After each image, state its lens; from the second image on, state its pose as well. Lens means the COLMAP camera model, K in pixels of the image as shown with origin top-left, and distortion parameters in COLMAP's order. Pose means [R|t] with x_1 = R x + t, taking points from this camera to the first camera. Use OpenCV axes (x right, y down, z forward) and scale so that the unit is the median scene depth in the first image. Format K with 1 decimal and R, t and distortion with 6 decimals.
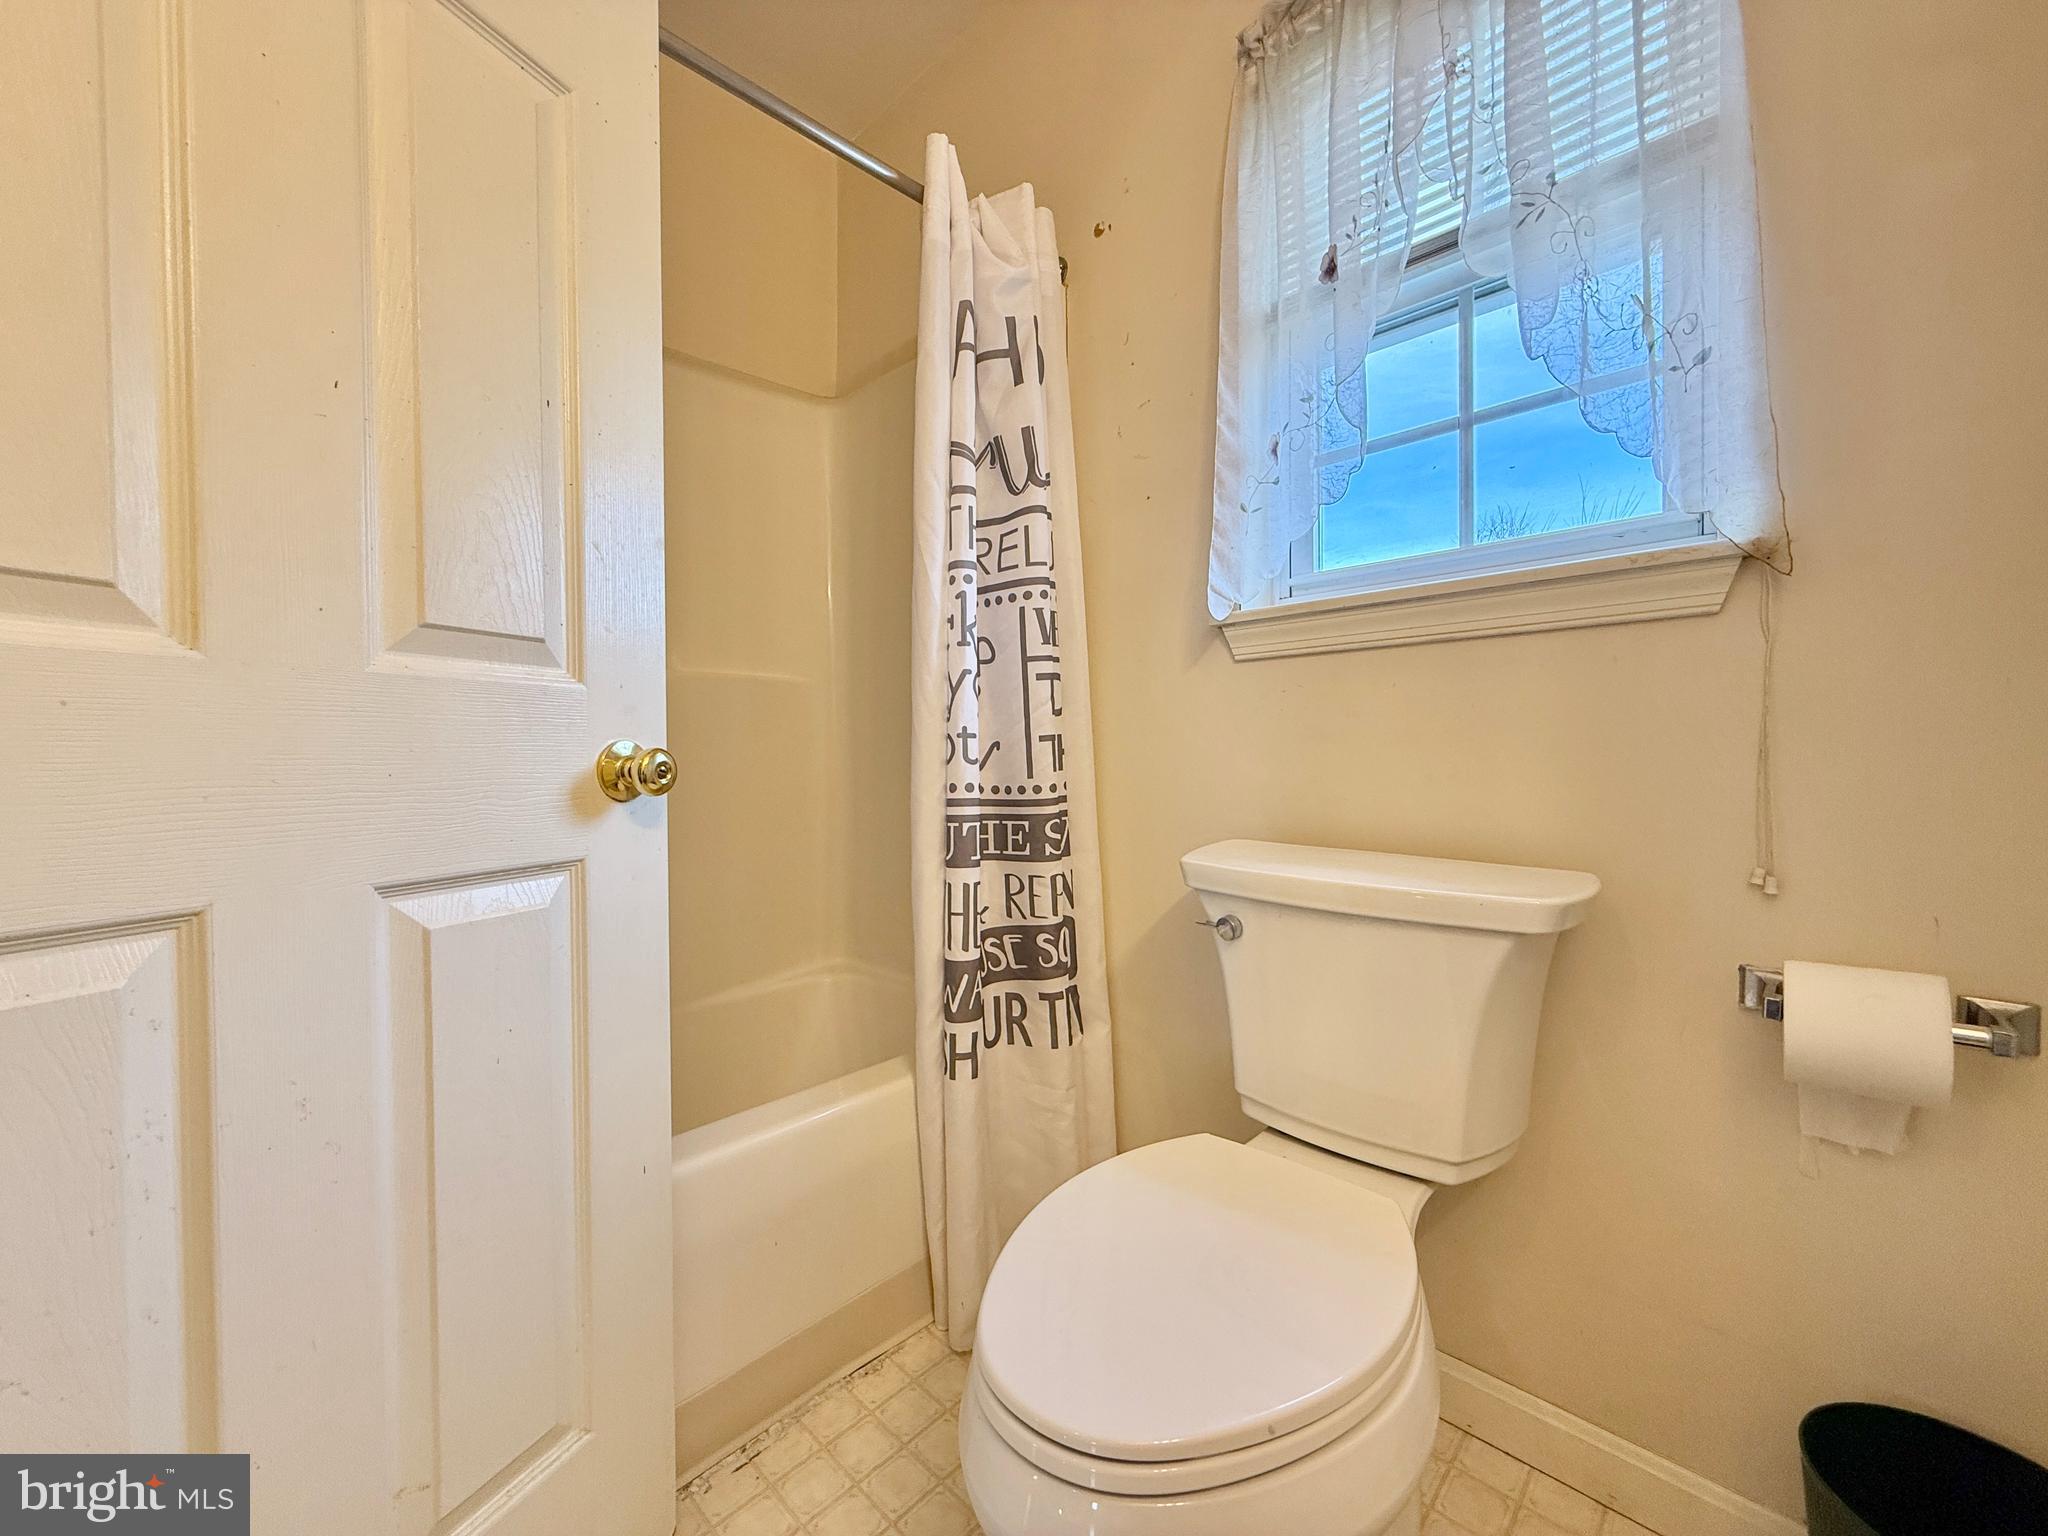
lens RADIAL K [[811.0, 0, 1021.3], [0, 811.0, 766.8], [0, 0, 1]] dist [-0.001705, -0.000143]
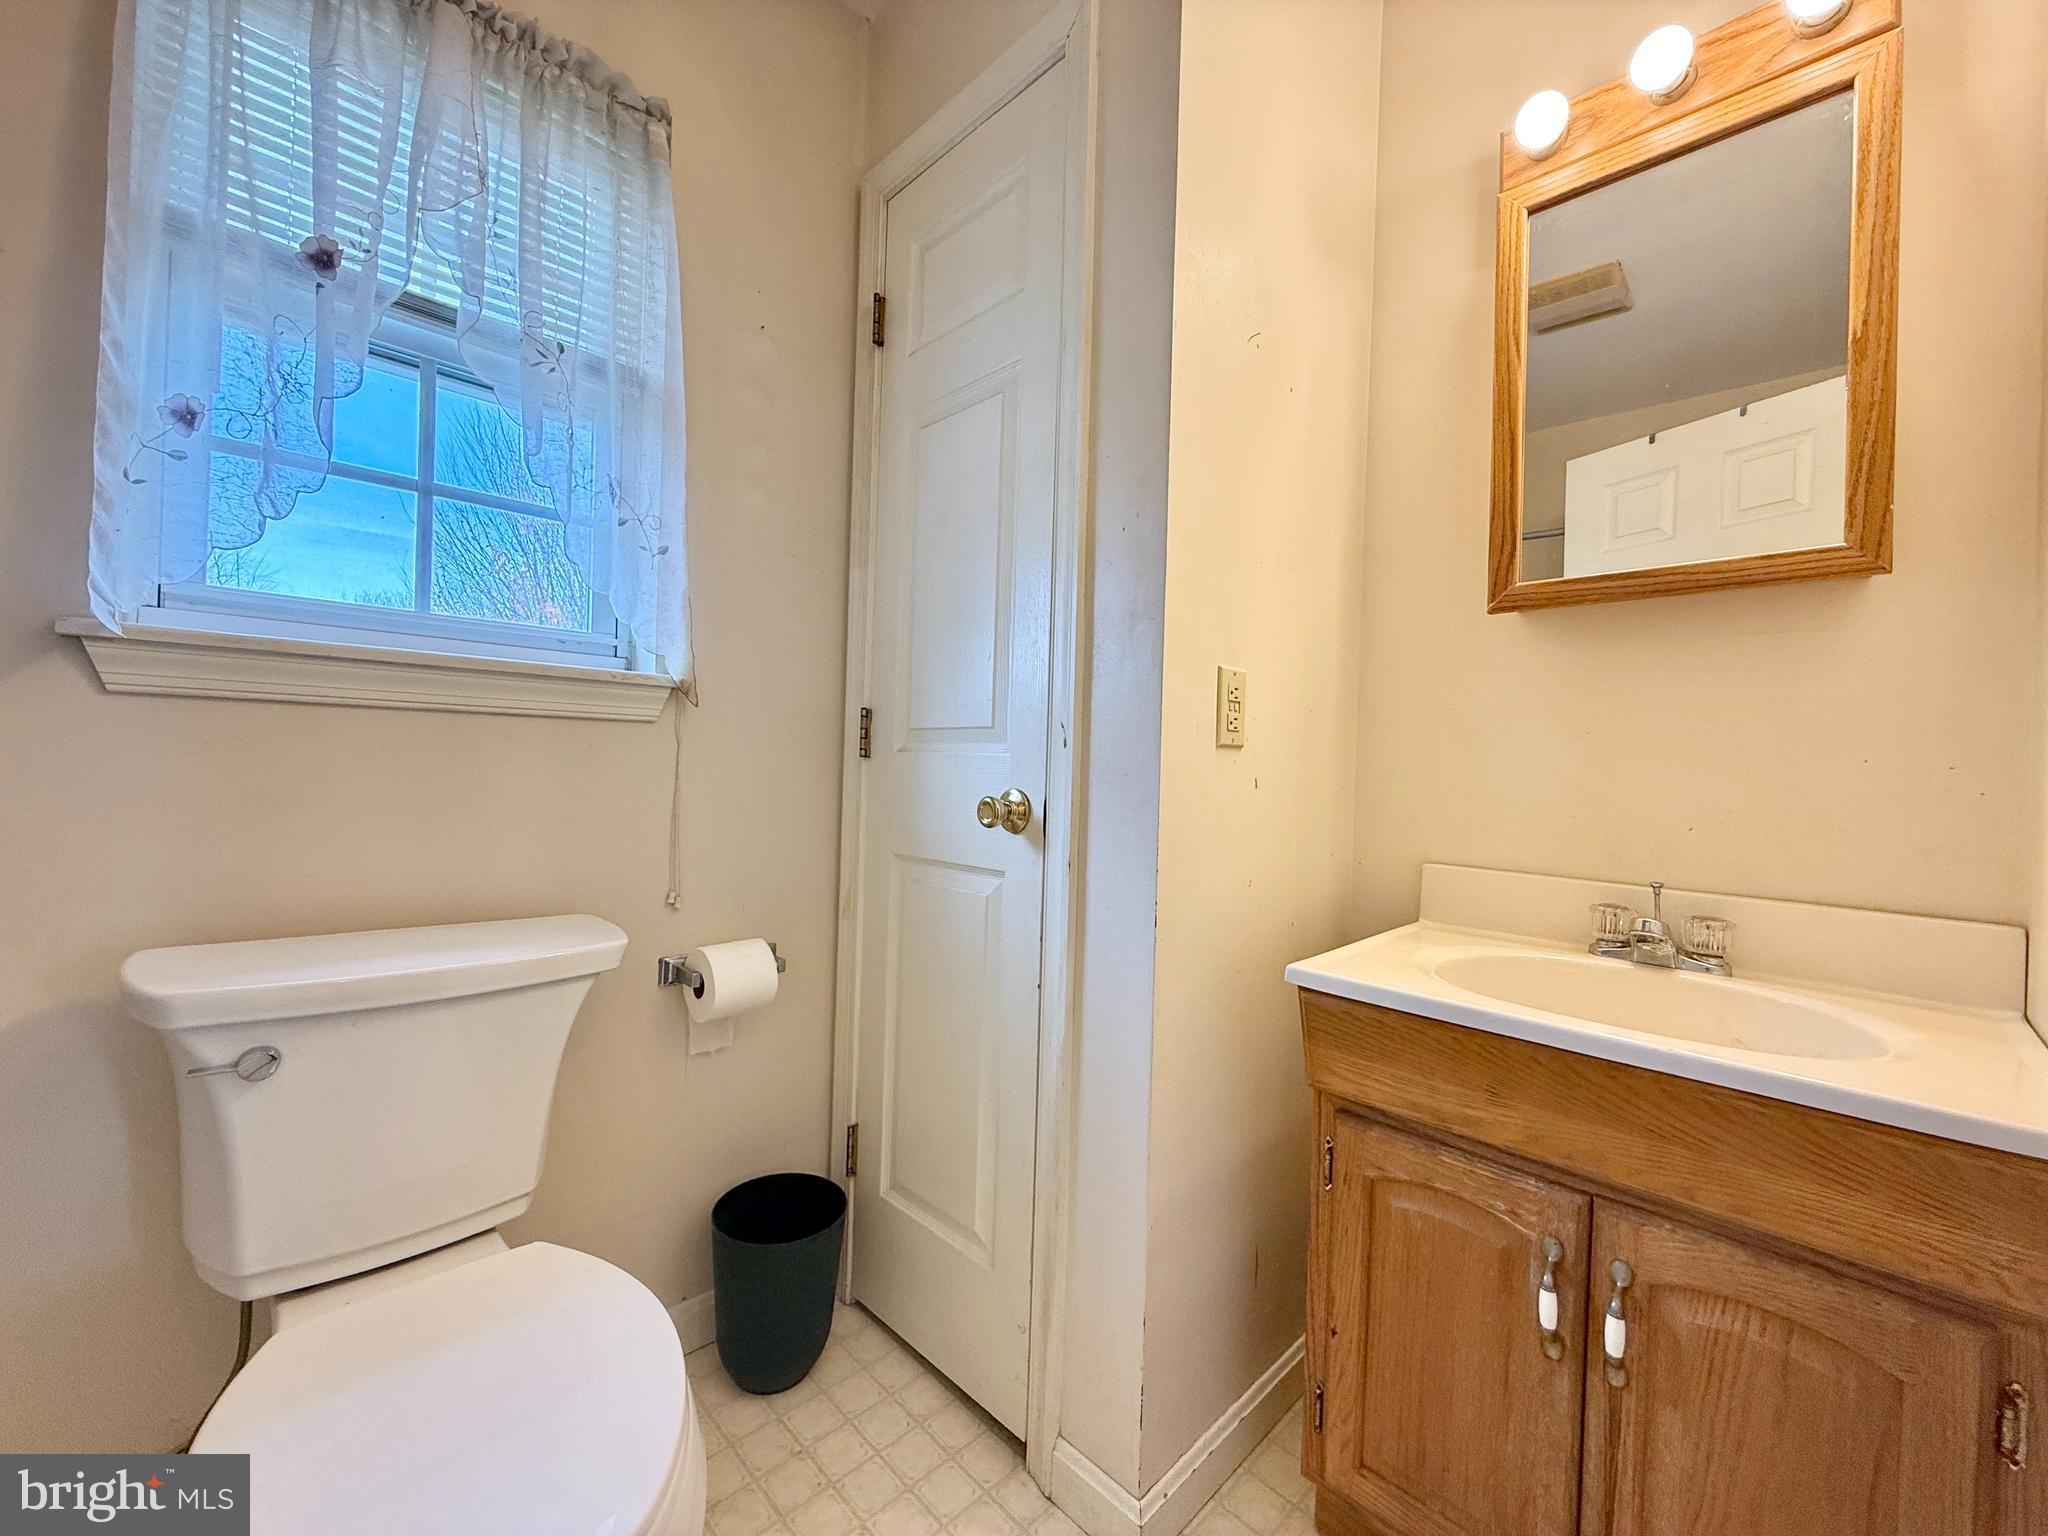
lens RADIAL K [[811.0, 0, 1021.3], [0, 811.0, 766.8], [0, 0, 1]] dist [-0.001705, -0.000143]
pose [[0.016120, 0.011655, 0.999802, -0.492197], [-0.011255, 0.999871, -0.011474, -0.081484], [-0.999807, -0.011068, 0.016250, 0.255794]]
